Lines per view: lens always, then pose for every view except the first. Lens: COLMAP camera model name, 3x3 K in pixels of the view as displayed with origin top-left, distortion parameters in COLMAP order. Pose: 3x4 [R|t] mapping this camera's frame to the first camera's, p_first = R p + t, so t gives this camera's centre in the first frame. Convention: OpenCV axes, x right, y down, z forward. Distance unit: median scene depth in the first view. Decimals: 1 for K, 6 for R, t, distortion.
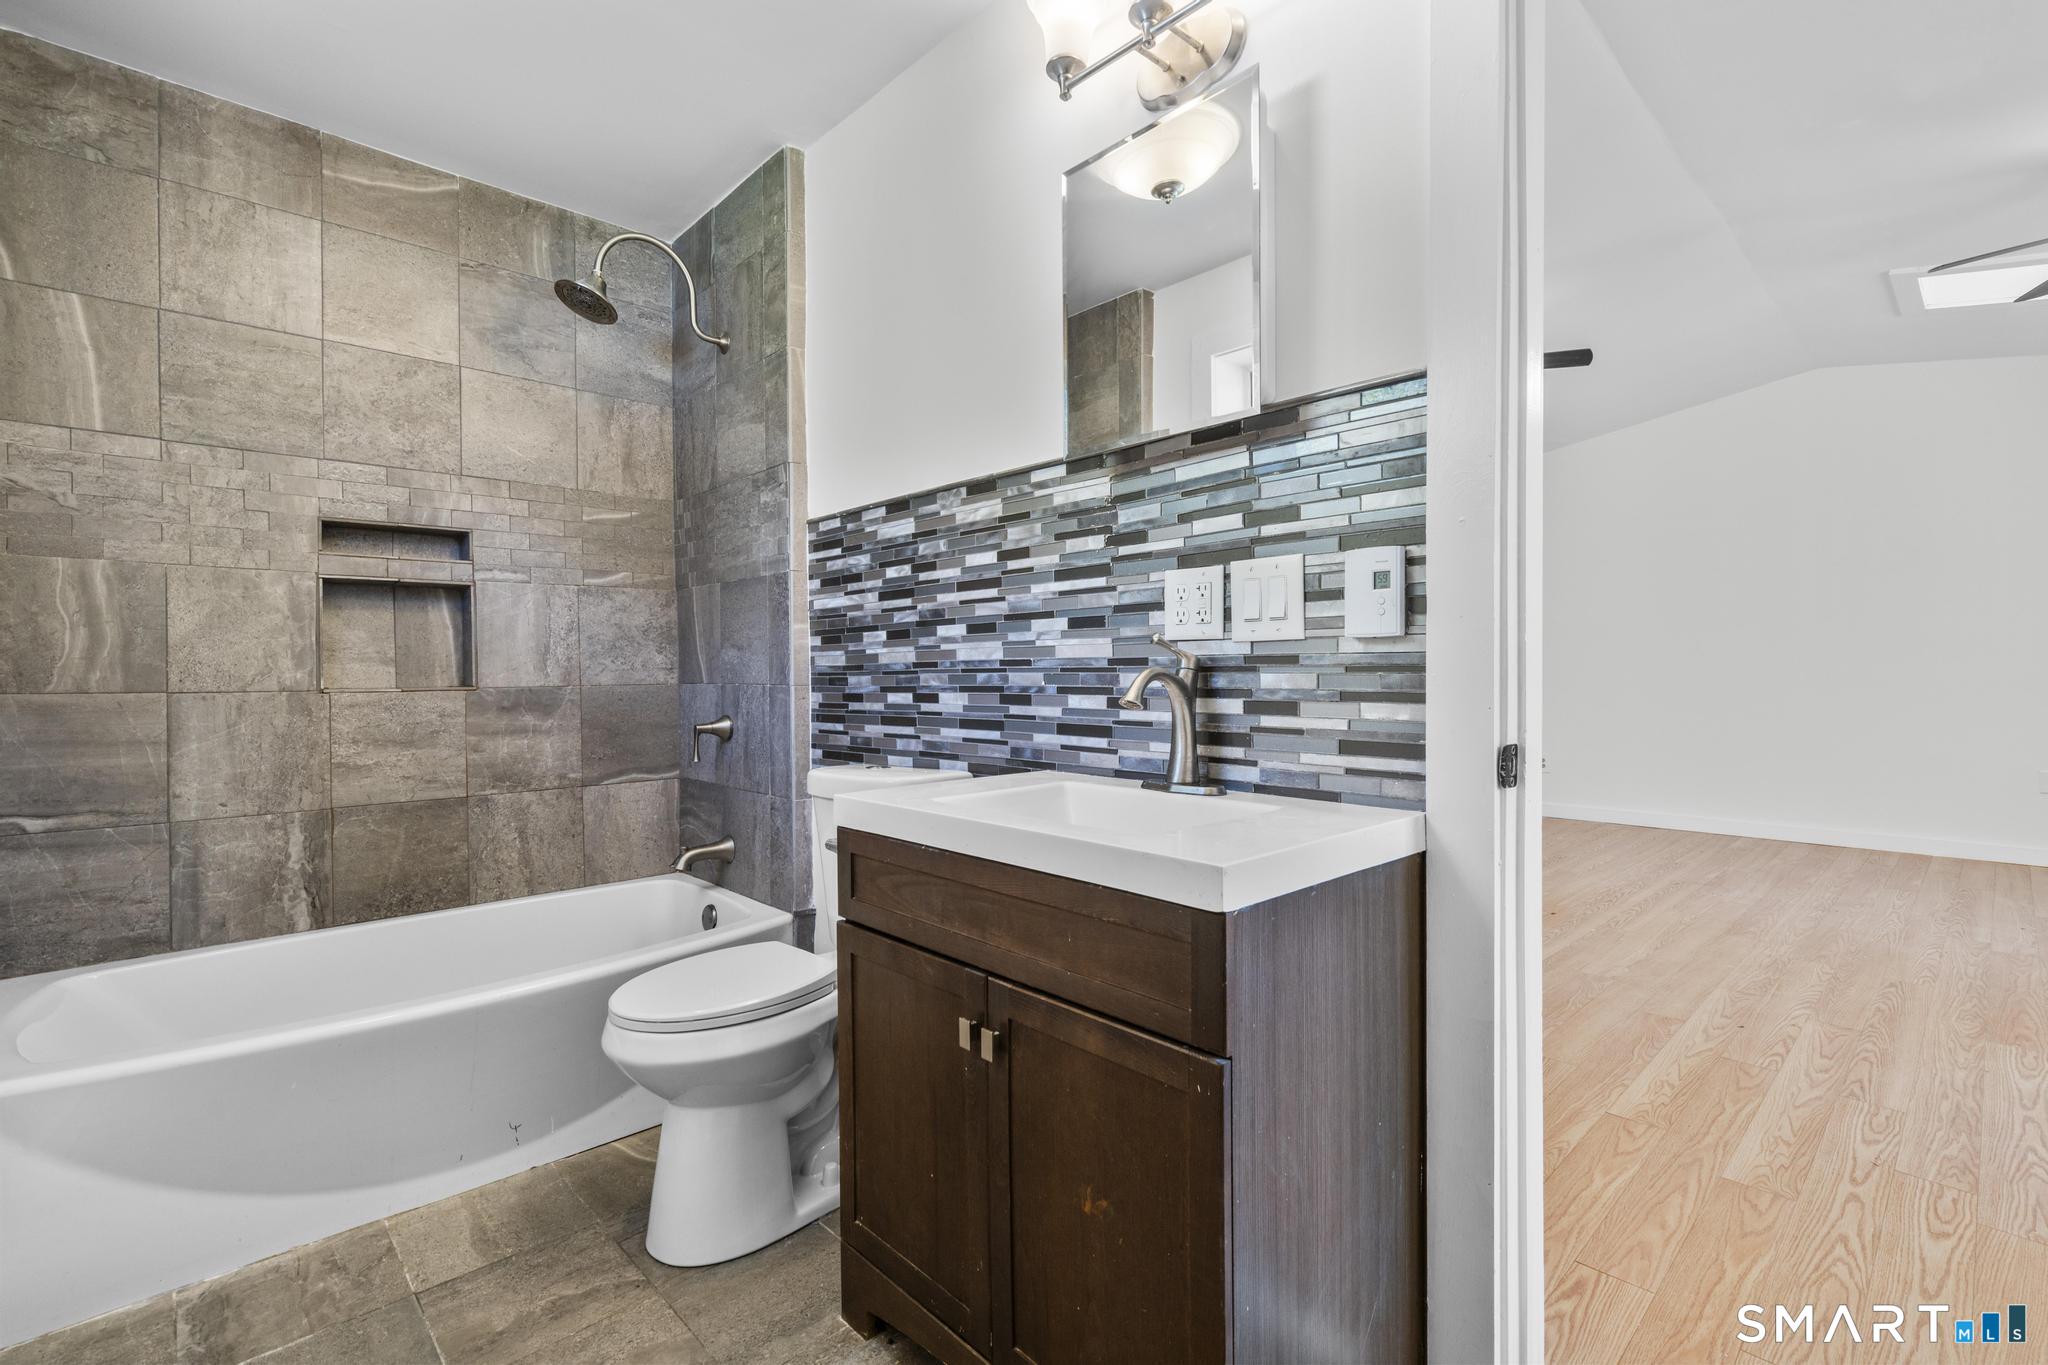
lens RADIAL K [[920.1, 0, 1028.9], [0, 920.1, 676.8], [0, 0, 1]] dist [-0.005256, 0.002708]
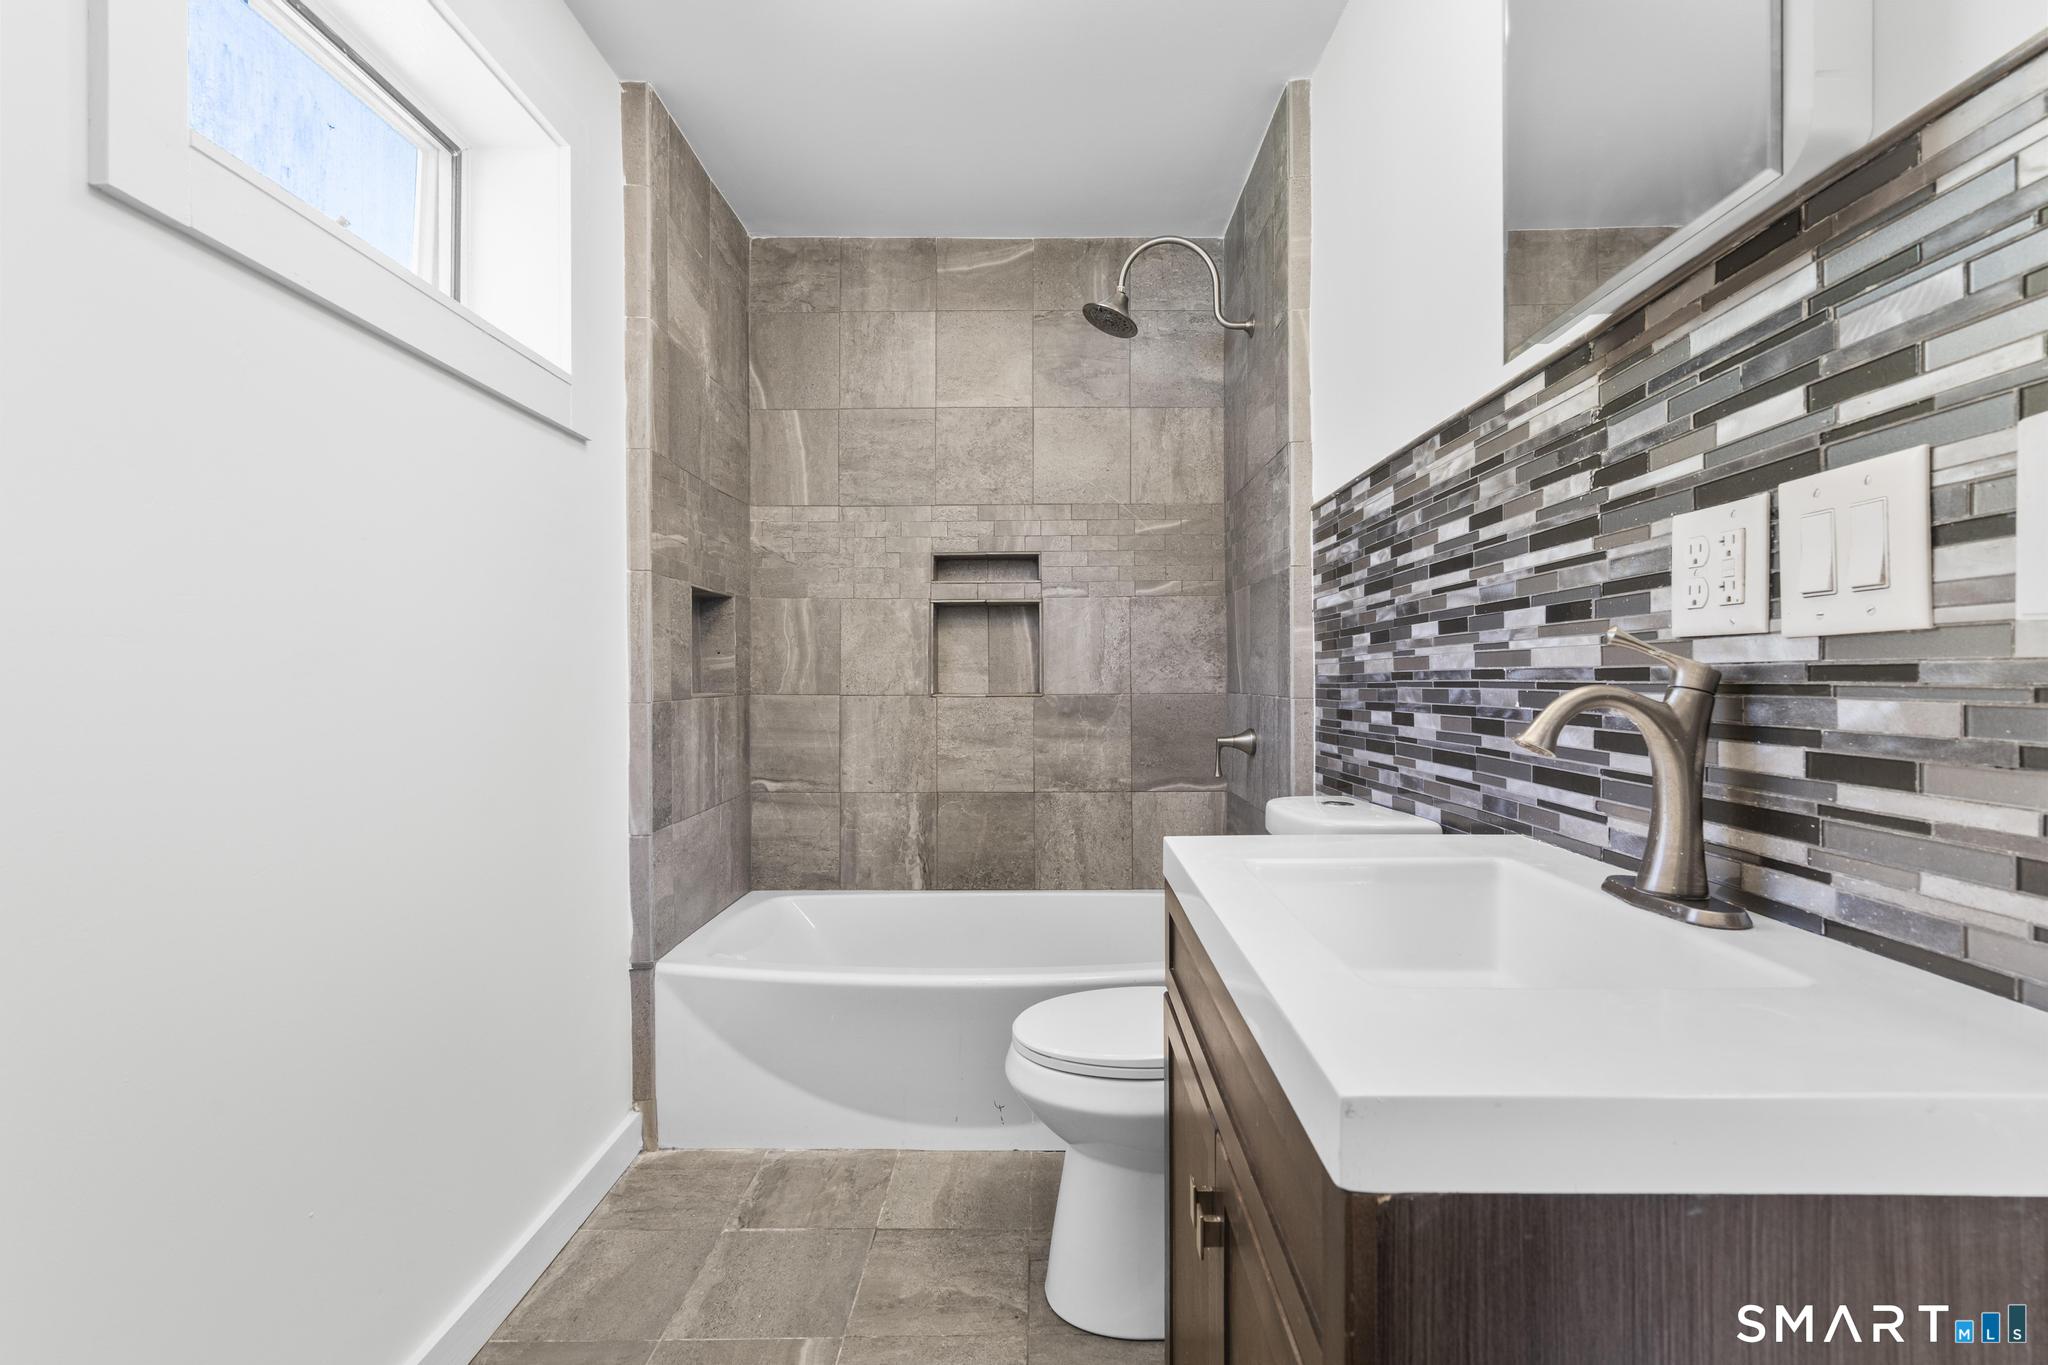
lens RADIAL K [[920.1, 0, 1029.9], [0, 920.1, 678.5], [0, 0, 1]] dist [-0.005256, 0.002708]
pose [[0.722213, 0.004431, -0.691657, 0.193835], [-0.006492, 0.999979, -0.000372, -0.008436], [0.691640, 0.004759, 0.722226, 0.233682]]
